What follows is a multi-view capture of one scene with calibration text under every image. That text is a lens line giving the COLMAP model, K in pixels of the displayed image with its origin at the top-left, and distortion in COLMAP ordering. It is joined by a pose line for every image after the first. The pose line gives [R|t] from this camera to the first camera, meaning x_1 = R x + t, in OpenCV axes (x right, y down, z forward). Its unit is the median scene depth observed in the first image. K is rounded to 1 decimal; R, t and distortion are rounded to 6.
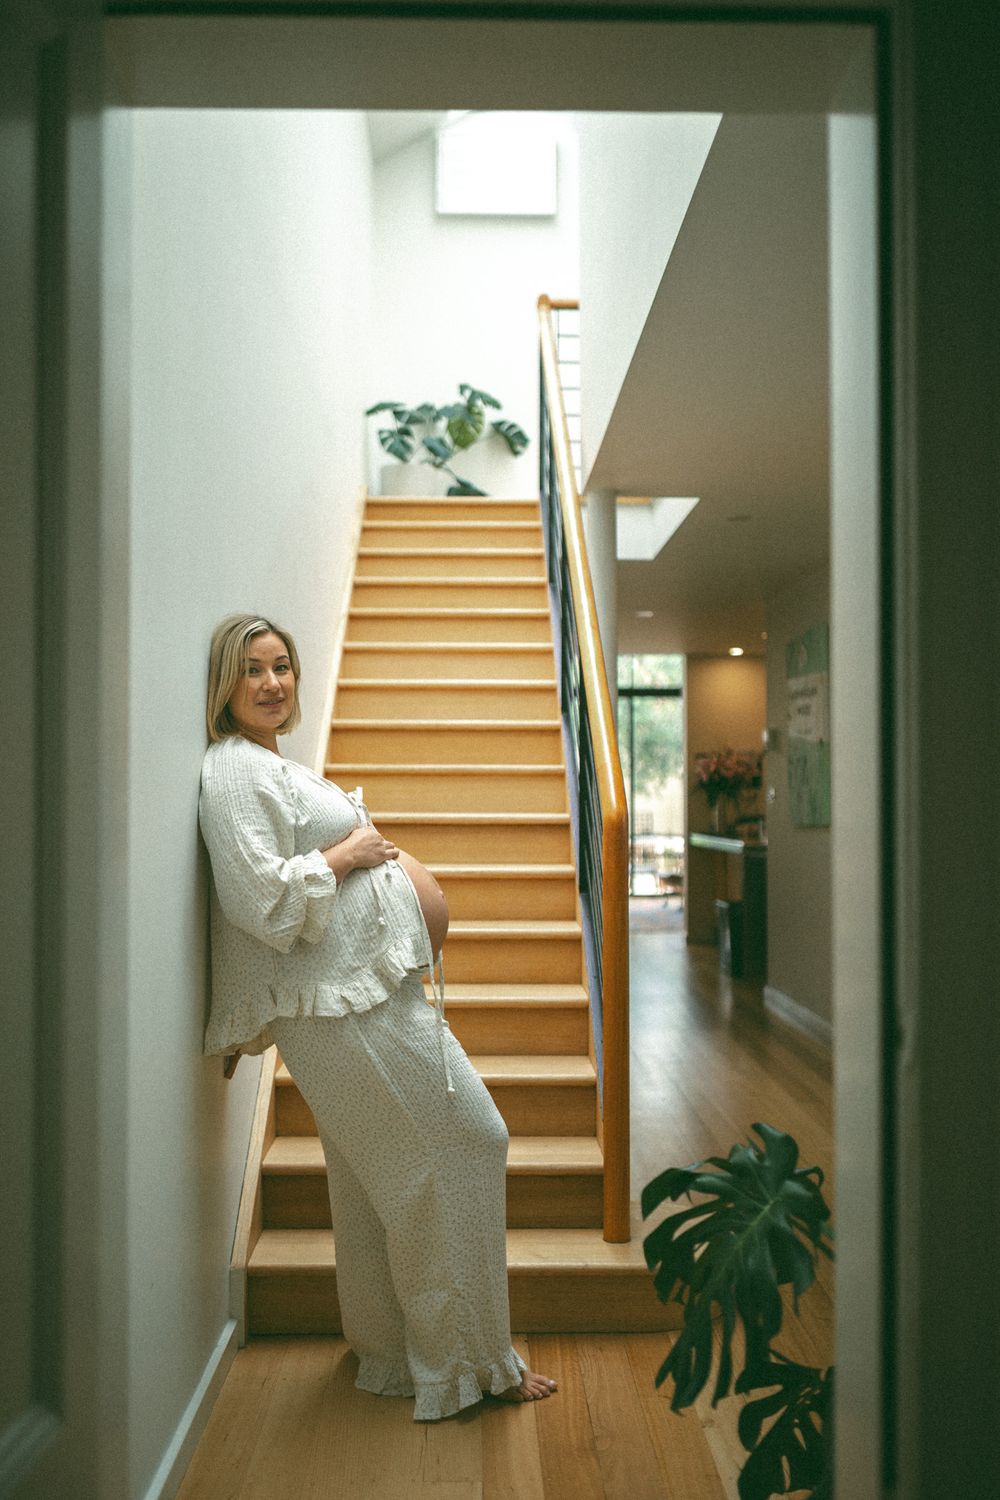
lens RADIAL K [[1513.3, 0, 500.0], [0, 1513.3, 750.0], [0, 0, 1]] dist [0.003374, 0.002064]
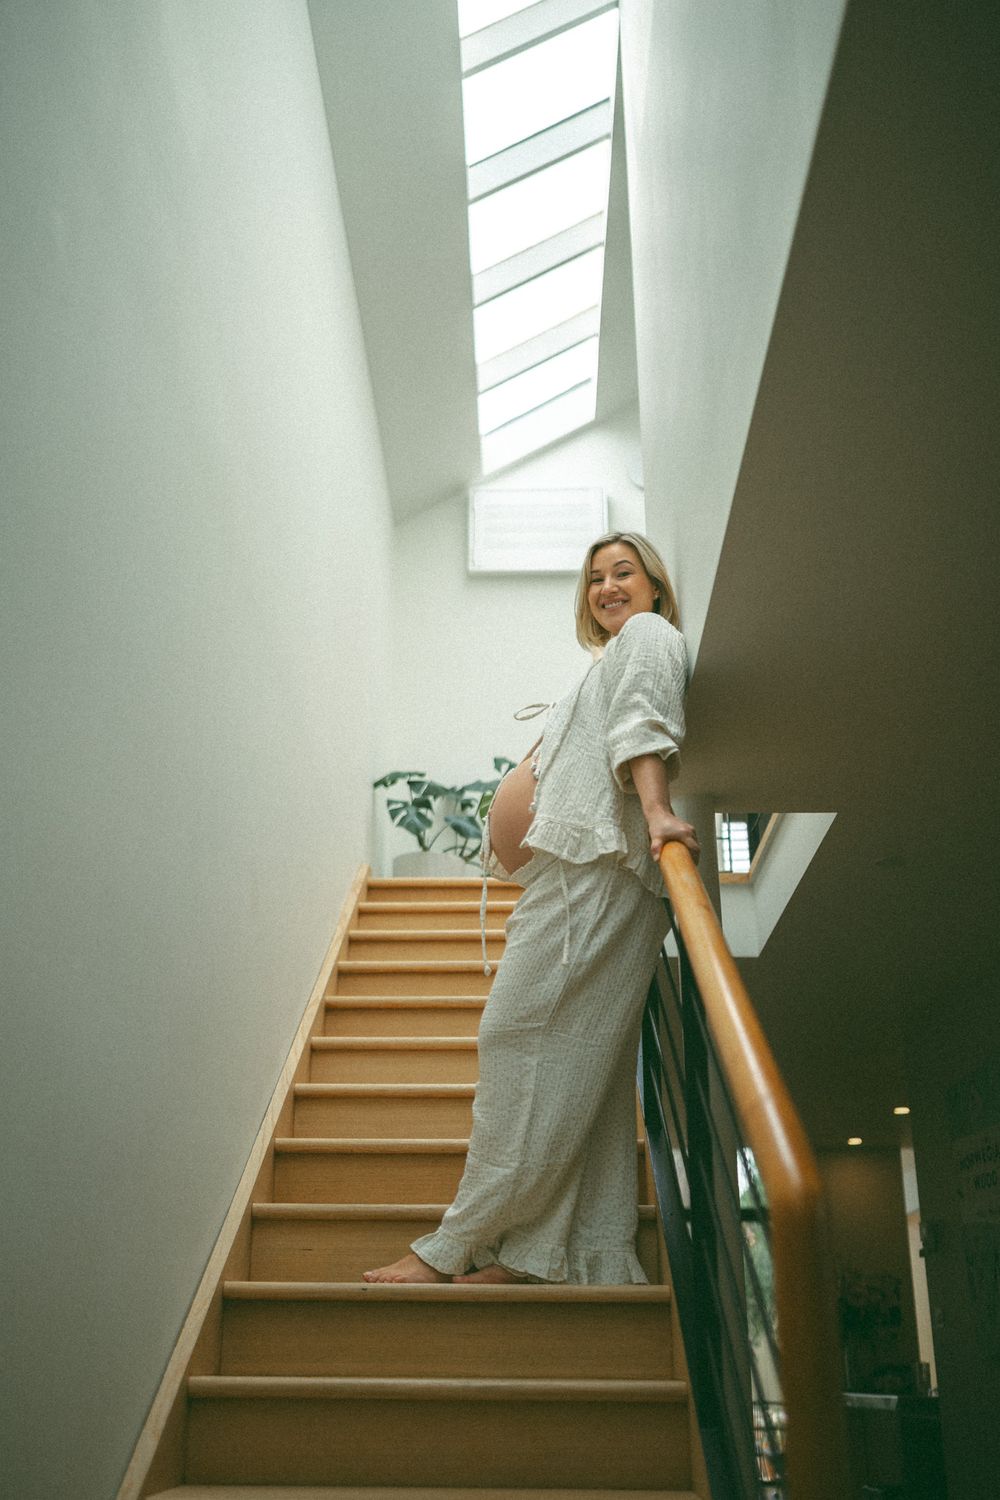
lens RADIAL K [[1560.9, 0, 466.2], [0, 1560.9, 751.4], [0, 0, 1]] dist [-0.010915, 0.000387]
pose [[0.998350, -0.015860, -0.055180, 0.003454], [-0.003932, 0.939949, -0.341292, 0.034927], [0.057280, 0.340946, 0.938336, 0.246822]]
